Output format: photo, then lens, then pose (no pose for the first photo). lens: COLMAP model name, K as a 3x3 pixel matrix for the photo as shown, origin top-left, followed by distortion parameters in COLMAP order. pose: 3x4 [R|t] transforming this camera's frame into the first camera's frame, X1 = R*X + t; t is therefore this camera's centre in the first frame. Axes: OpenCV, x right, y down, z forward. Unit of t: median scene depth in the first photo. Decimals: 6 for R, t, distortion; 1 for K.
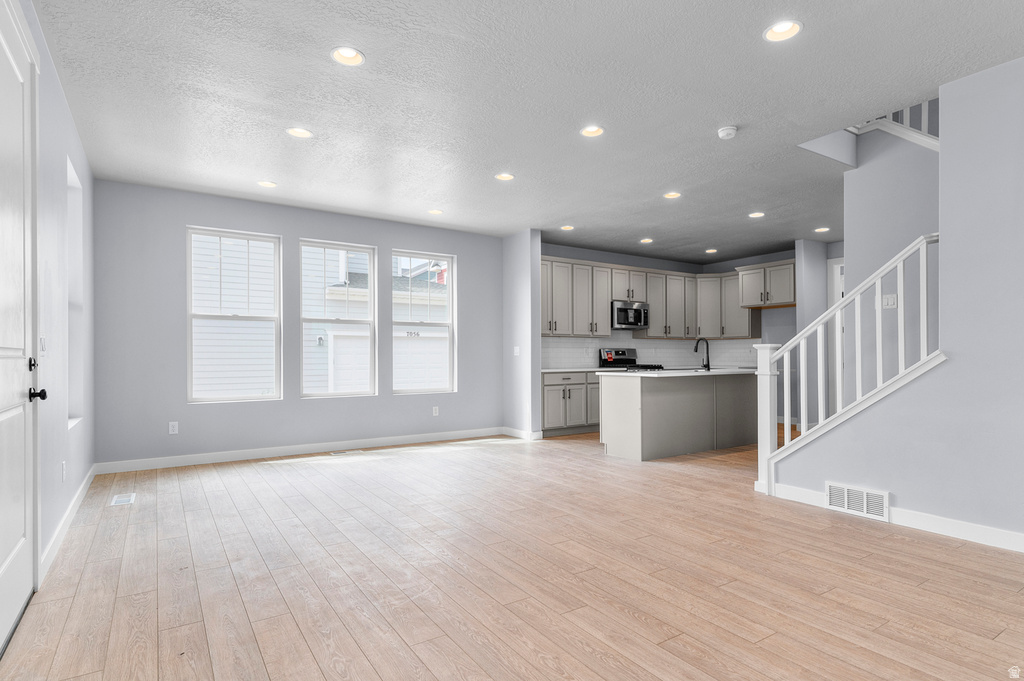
lens RADIAL K [[545.2, 0, 507.7], [0, 545.2, 356.6], [0, 0, 1]] dist [0.004587, 0.000118]
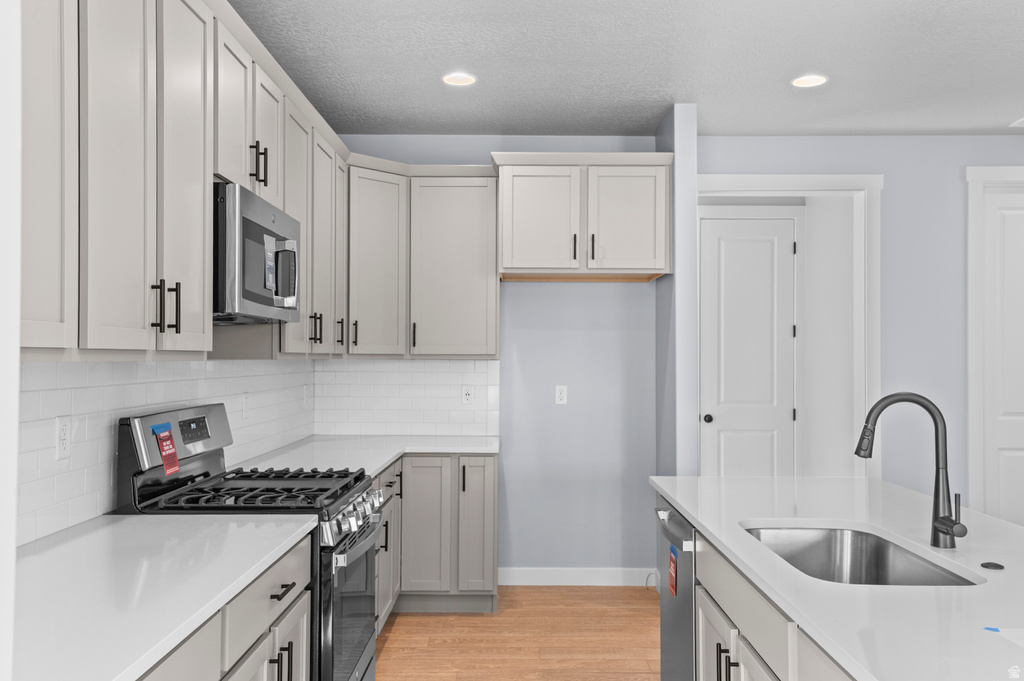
lens RADIAL K [[841.0, 0, 516.5], [0, 841.0, 340.2], [0, 0, 1]] dist [0.028281, -0.000306]
pose [[0.535798, 0.022837, 0.844038, -0.010157], [-0.007839, 0.999726, -0.022073, -0.037112], [-0.844310, 0.005210, 0.535830, 0.743875]]
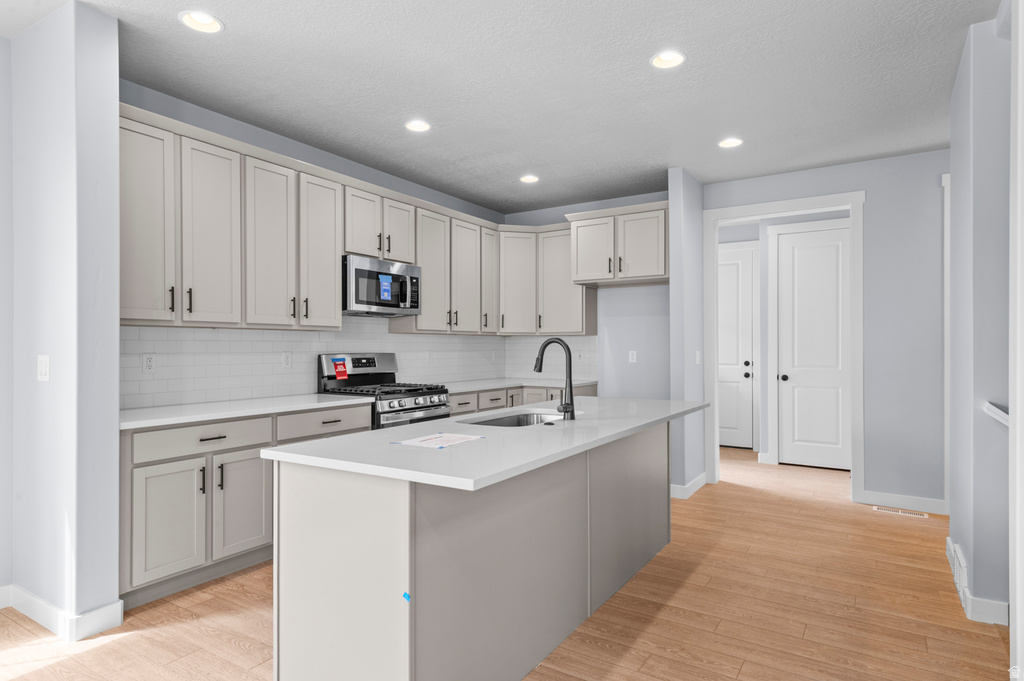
lens RADIAL K [[577.1, 0, 520.5], [0, 577.1, 343.1], [0, 0, 1]] dist [0.029647, 0.000730]
pose [[0.903770, 0.005792, 0.427978, 0.114947], [-0.002851, 0.999968, -0.007512, -0.021411], [-0.428008, 0.005569, 0.903758, 0.484021]]
